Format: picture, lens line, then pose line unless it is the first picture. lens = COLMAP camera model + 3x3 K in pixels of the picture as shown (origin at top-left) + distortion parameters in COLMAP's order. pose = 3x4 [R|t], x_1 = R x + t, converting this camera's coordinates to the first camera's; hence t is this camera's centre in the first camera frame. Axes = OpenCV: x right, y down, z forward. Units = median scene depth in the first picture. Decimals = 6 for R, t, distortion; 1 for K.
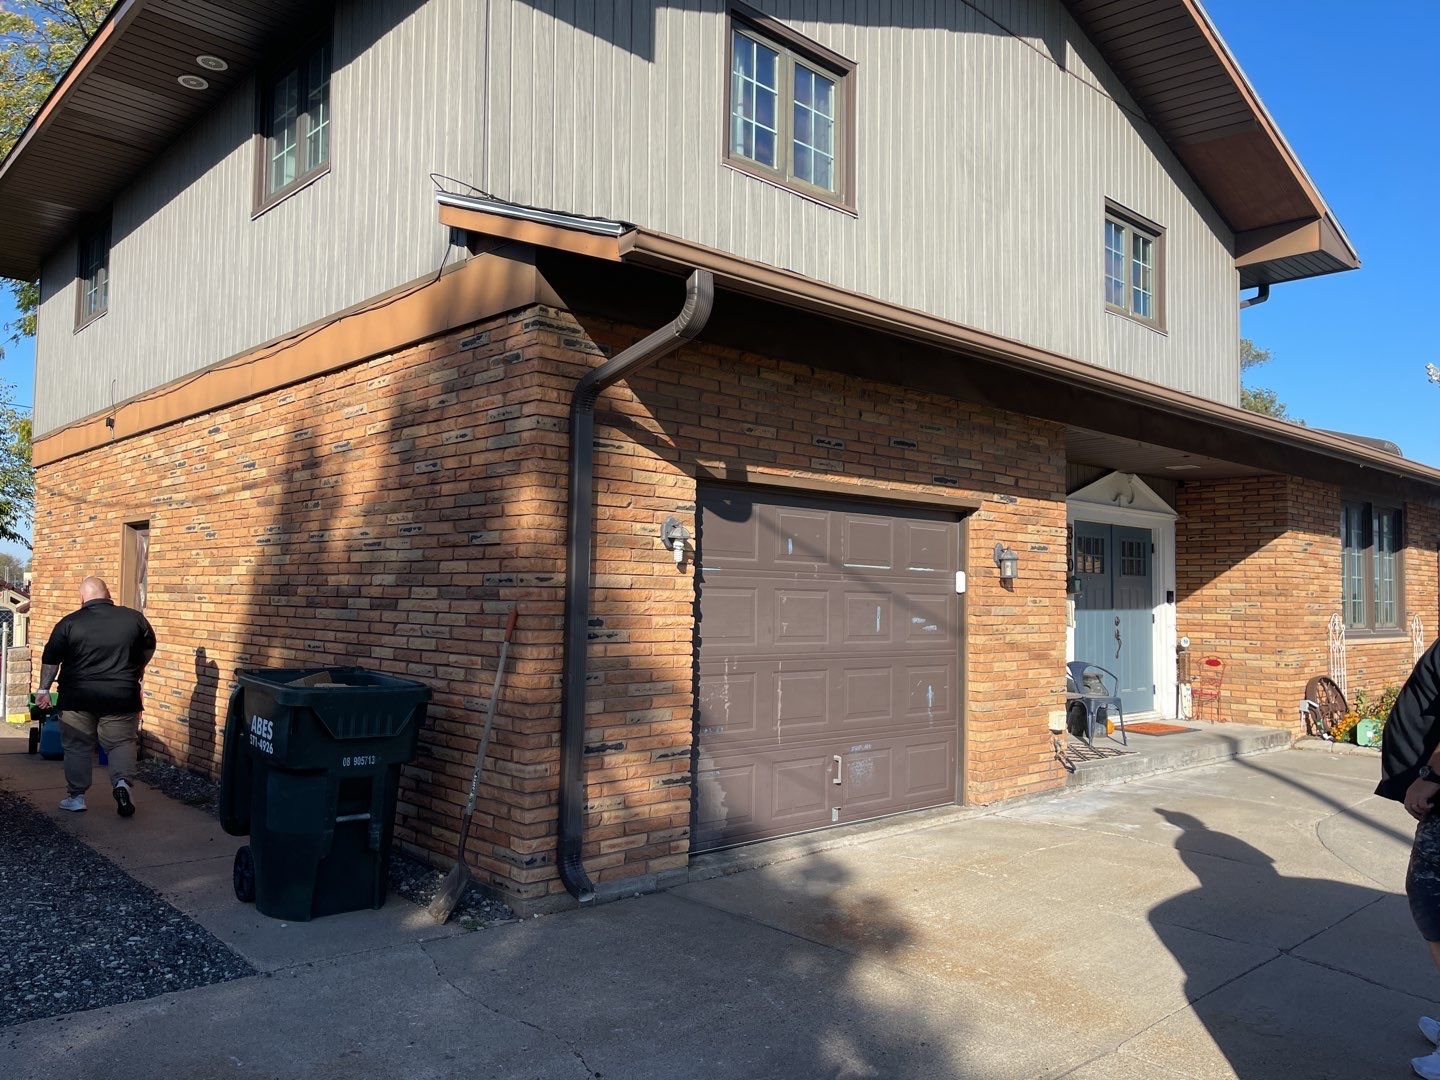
lens RADIAL K [[1086.6, 0, 727.0], [0, 1086.6, 536.9], [0, 0, 1]] dist [0.053425, -0.066305]
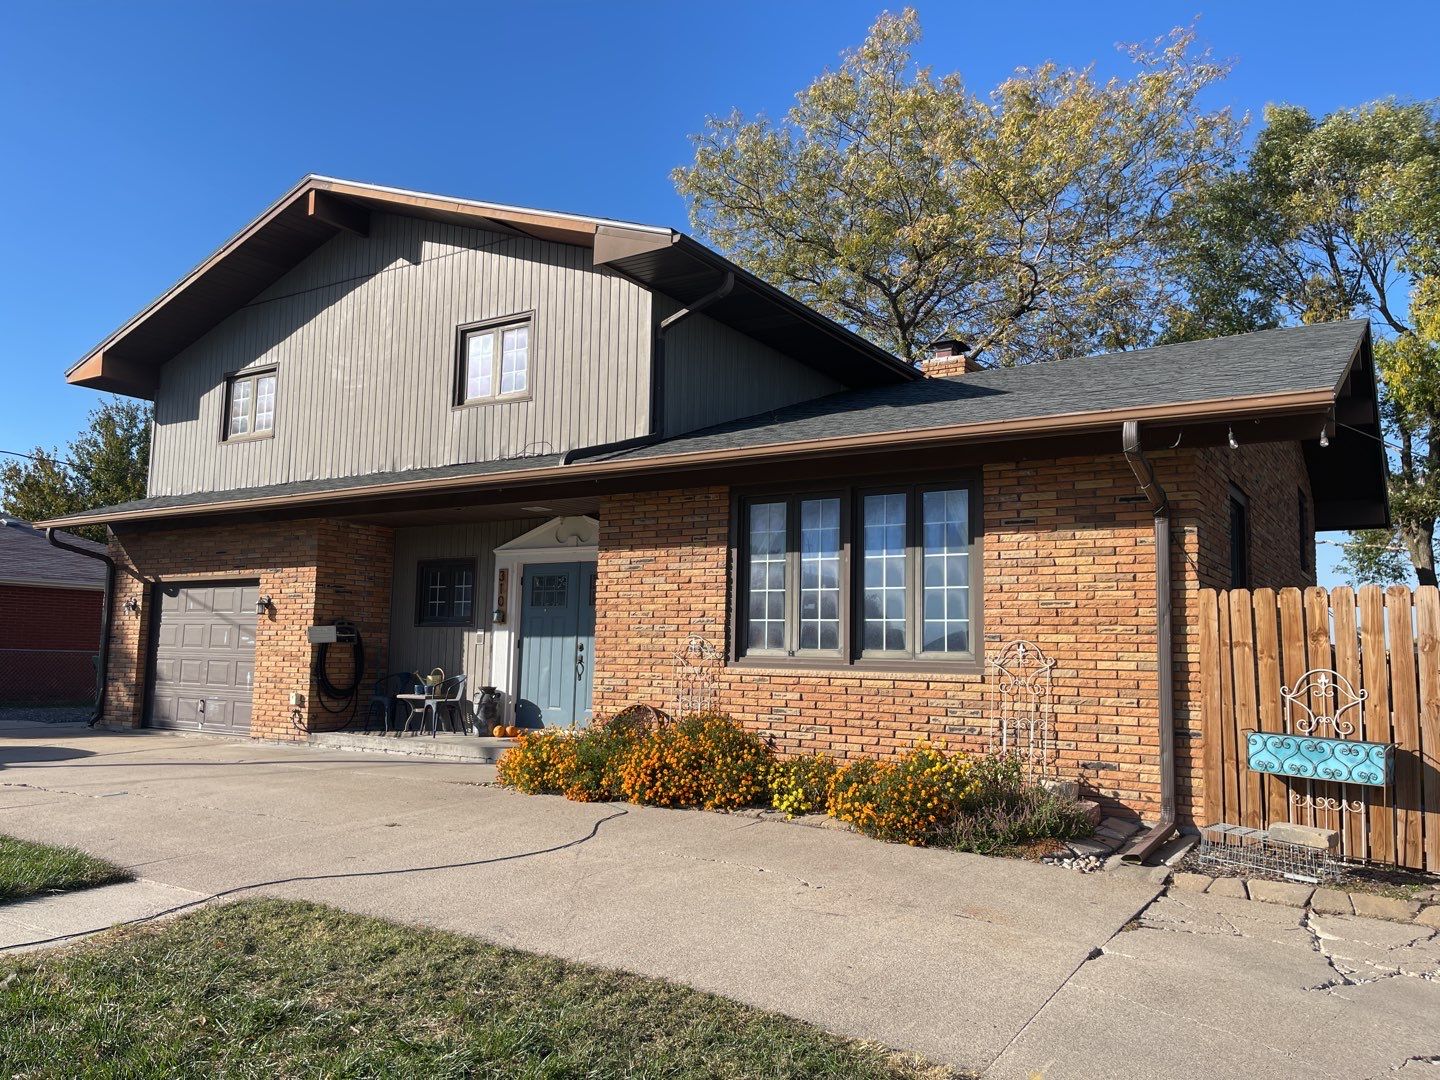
lens RADIAL K [[1086.6, 0, 715.7], [0, 1086.6, 546.1], [0, 0, 1]] dist [0.053425, -0.066305]
pose [[0.238738, -0.113700, -0.964405, 2.307820], [0.034098, 0.993491, -0.108688, 0.154935], [0.970485, -0.006936, 0.241061, 1.351855]]
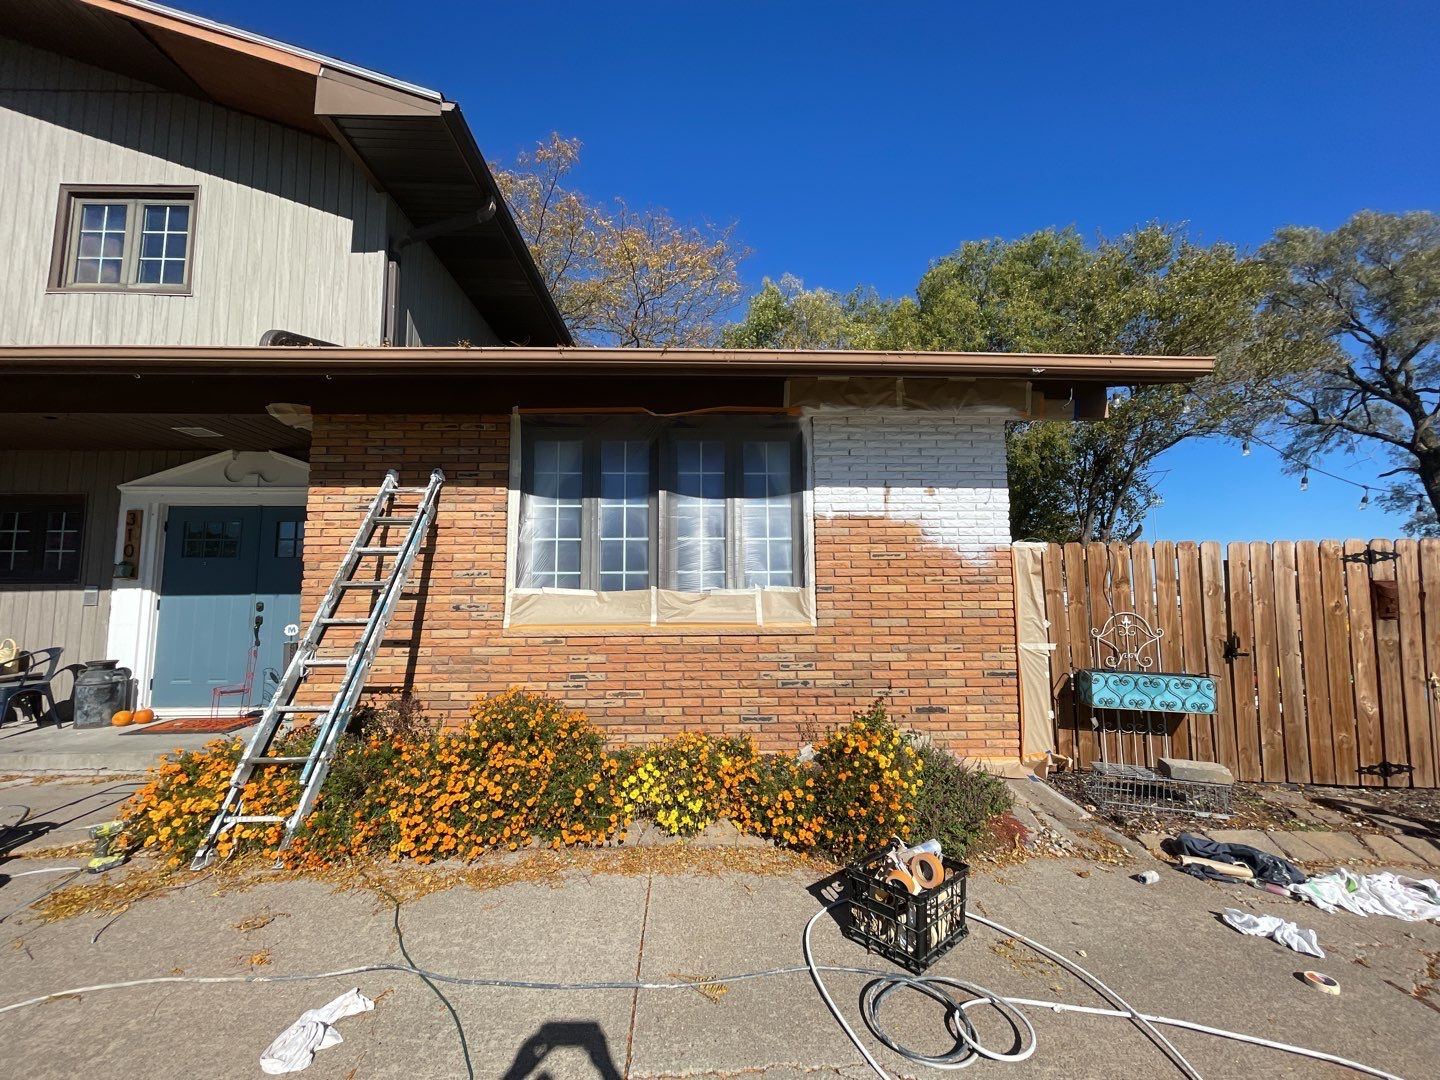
lens RADIAL K [[579.5, 0, 717.6], [0, 579.5, 546.7], [0, 0, 1]] dist [-0.001113, -0.000949]
pose [[0.749669, -0.083438, -0.656532, 1.540895], [0.054470, 0.996434, -0.064438, 0.123100], [0.659568, 0.012546, 0.751540, 1.380084]]
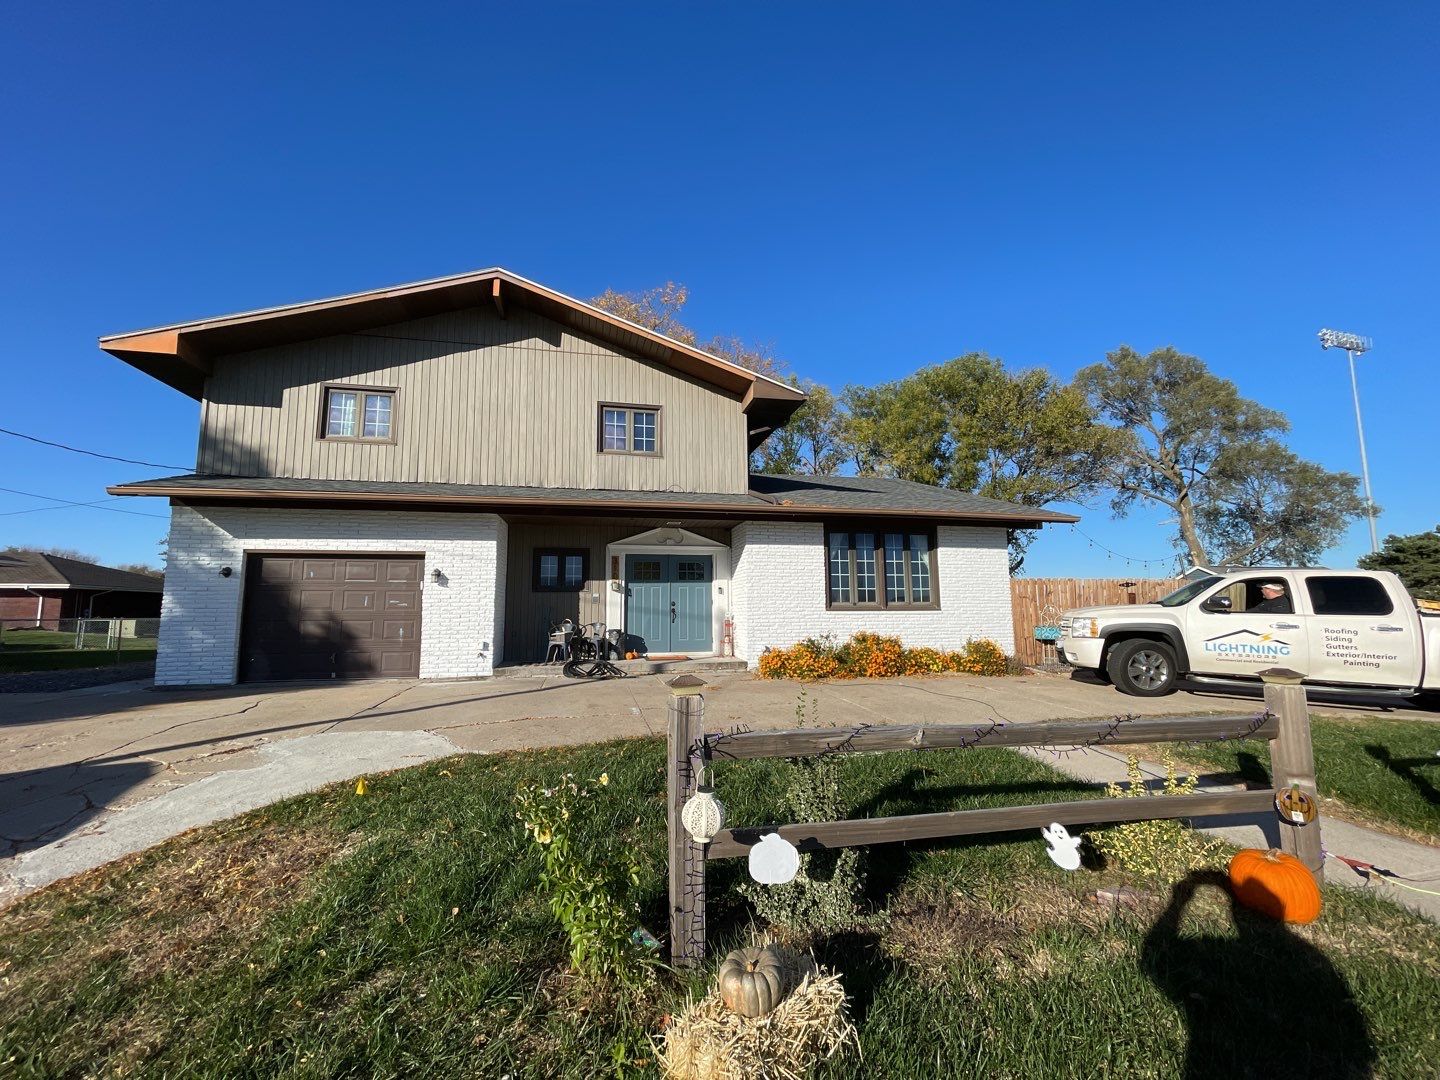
lens RADIAL K [[579.5, 0, 715.0], [0, 579.5, 545.3], [0, 0, 1]] dist [-0.001113, -0.000949]
pose [[0.855825, -0.083607, -0.510465, 1.493235], [0.050815, 0.995667, -0.077881, 0.089223], [0.514764, 0.040713, 0.856365, 0.238982]]
